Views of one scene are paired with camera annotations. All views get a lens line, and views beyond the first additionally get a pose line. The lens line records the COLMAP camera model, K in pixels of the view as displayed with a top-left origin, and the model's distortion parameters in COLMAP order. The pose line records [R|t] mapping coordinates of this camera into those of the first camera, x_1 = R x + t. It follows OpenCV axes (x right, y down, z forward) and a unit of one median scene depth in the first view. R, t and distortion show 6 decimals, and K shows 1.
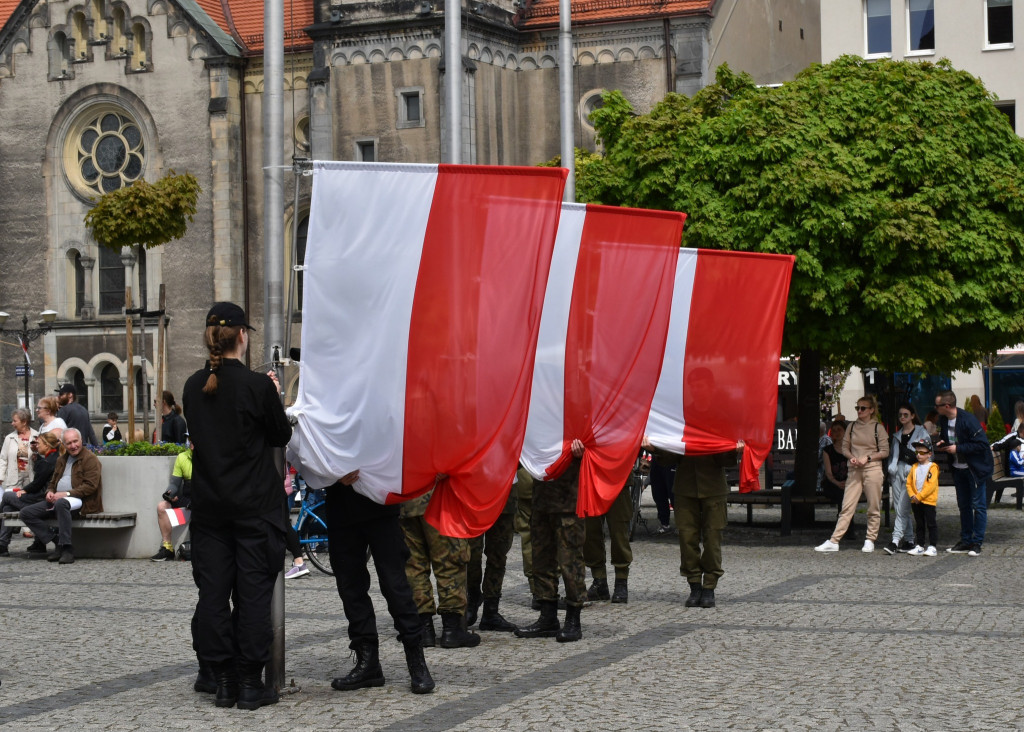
lens RADIAL K [[2119.1, 0, 614.3], [0, 2119.1, 369.0], [0, 0, 1]] dist [-0.059116, 0.320633]
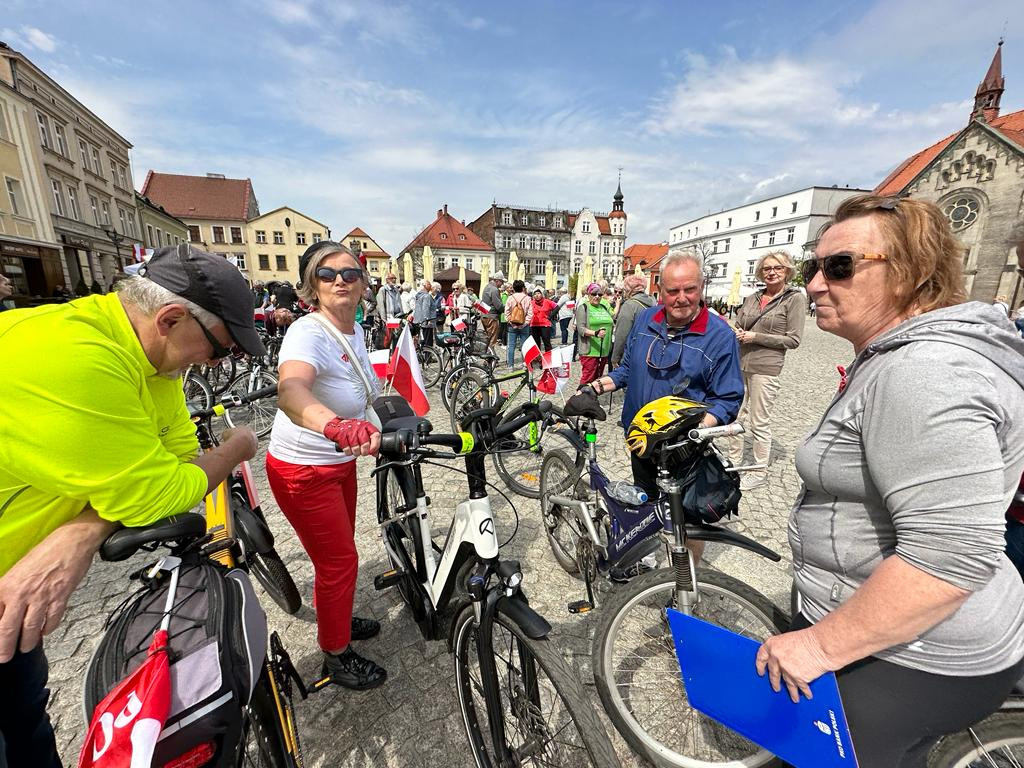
lens RADIAL K [[408.4, 0, 510.7], [0, 408.4, 383.9], [0, 0, 1]] dist [-0.001200, -0.000044]
pose [[0.631856, 0.188081, -0.751920, -0.168926], [-0.012007, 0.972371, 0.233133, 0.003500], [0.774993, -0.138279, 0.616657, 0.141995]]
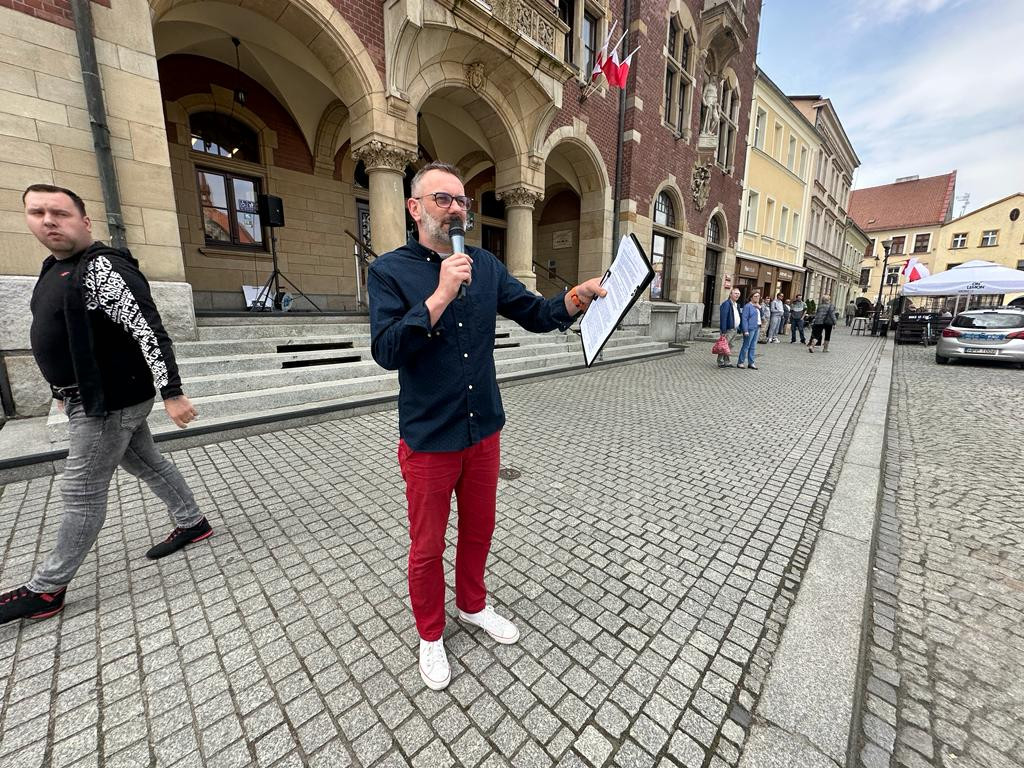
lens RADIAL K [[410.2, 0, 510.5], [0, 410.2, 384.7], [0, 0, 1]] dist [-0.000566, 0.000623]
pose [[-0.523182, 0.172160, -0.834651, -0.215384], [0.006233, 0.980130, 0.198261, 0.003019], [0.852198, 0.098524, -0.513859, 0.038621]]
